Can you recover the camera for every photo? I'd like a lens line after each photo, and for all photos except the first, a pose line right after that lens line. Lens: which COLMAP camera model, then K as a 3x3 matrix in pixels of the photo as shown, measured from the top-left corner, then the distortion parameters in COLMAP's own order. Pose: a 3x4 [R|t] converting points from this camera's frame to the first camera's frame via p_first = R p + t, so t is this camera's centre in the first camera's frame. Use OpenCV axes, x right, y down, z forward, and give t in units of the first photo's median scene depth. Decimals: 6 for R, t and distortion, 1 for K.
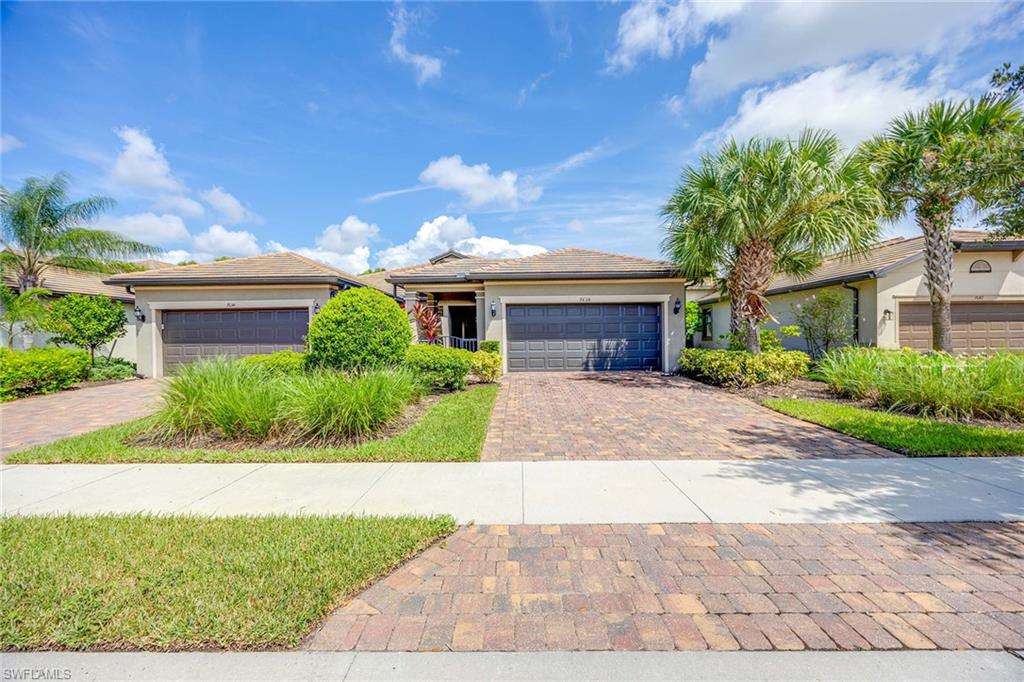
lens RADIAL K [[396.4, 0, 511.7], [0, 396.4, 345.4], [0, 0, 1]] dist [-0.000992, 0.000085]
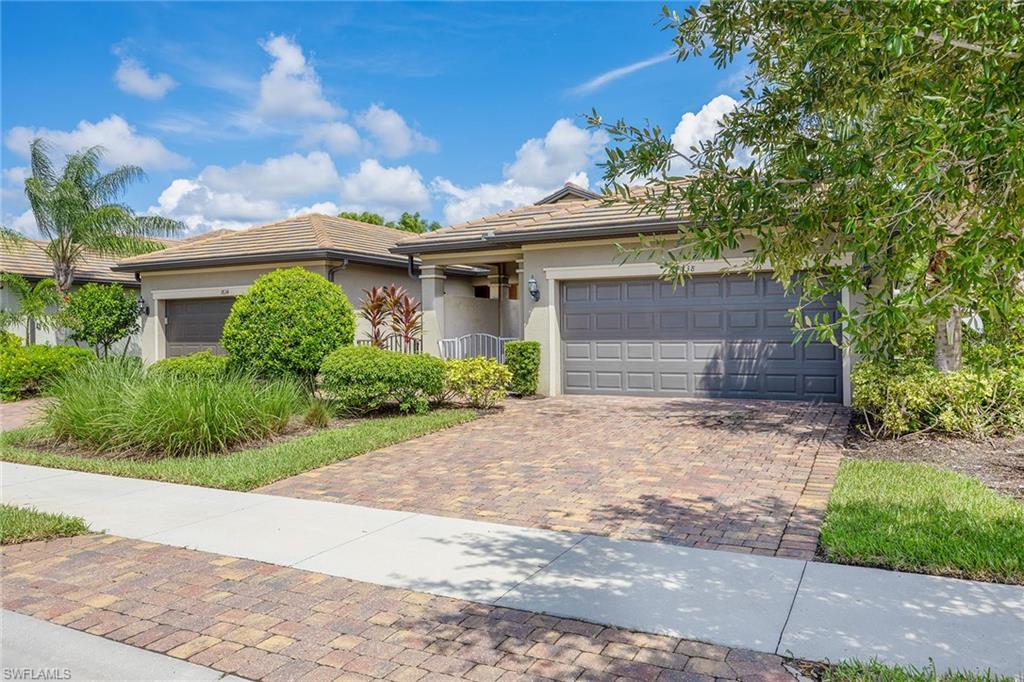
lens RADIAL K [[785.8, 0, 513.3], [0, 785.8, 299.5], [0, 0, 1]] dist [0.004932, 0.006634]
pose [[0.879258, -0.017265, -0.476033, 0.511242], [-0.012963, 0.998106, -0.060144, -0.003614], [0.476170, 0.059053, 0.877368, -0.071137]]
